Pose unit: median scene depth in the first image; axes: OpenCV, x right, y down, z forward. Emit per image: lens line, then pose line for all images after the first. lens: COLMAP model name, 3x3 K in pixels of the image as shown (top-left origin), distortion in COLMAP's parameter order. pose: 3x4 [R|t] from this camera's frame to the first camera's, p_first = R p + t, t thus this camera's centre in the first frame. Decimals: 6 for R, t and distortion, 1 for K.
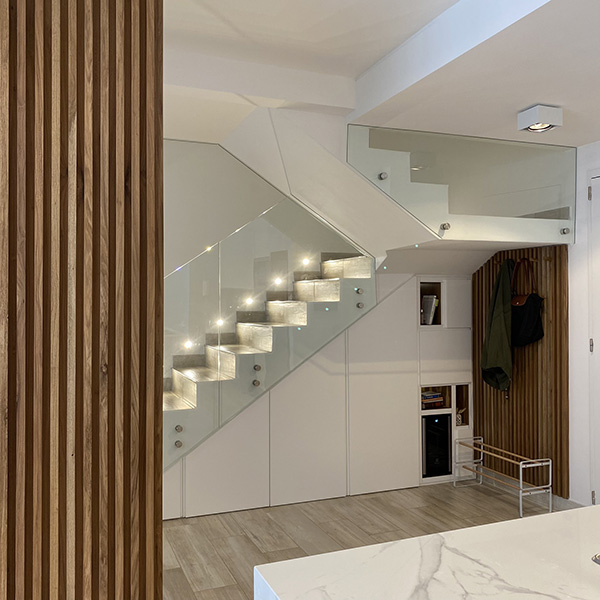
lens RADIAL K [[617.5, 0, 291.9], [0, 617.5, 289.5], [0, 0, 1]] dist [0.002302, 0.000000]
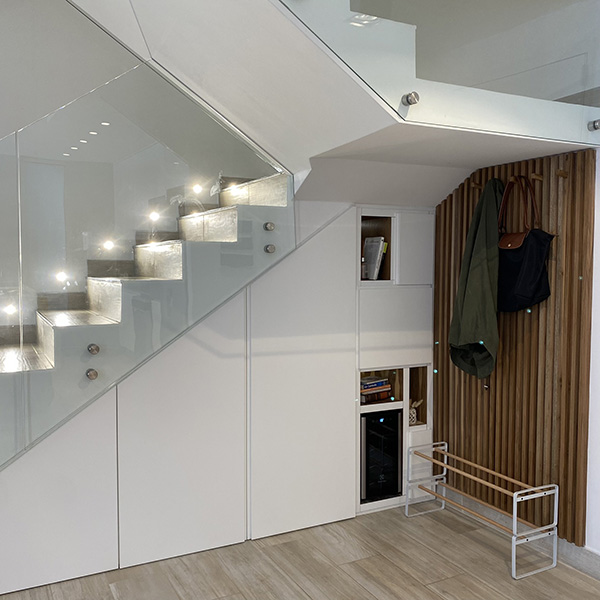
lens RADIAL K [[617.5, 0, 299.7], [0, 617.5, 304.7], [0, 0, 1]] dist [0.002302, 0.000000]
pose [[0.993134, -0.001607, 0.116975, 0.069865], [-0.007758, 0.996800, 0.079557, 0.034203], [-0.116728, -0.079918, 0.989943, 0.373908]]
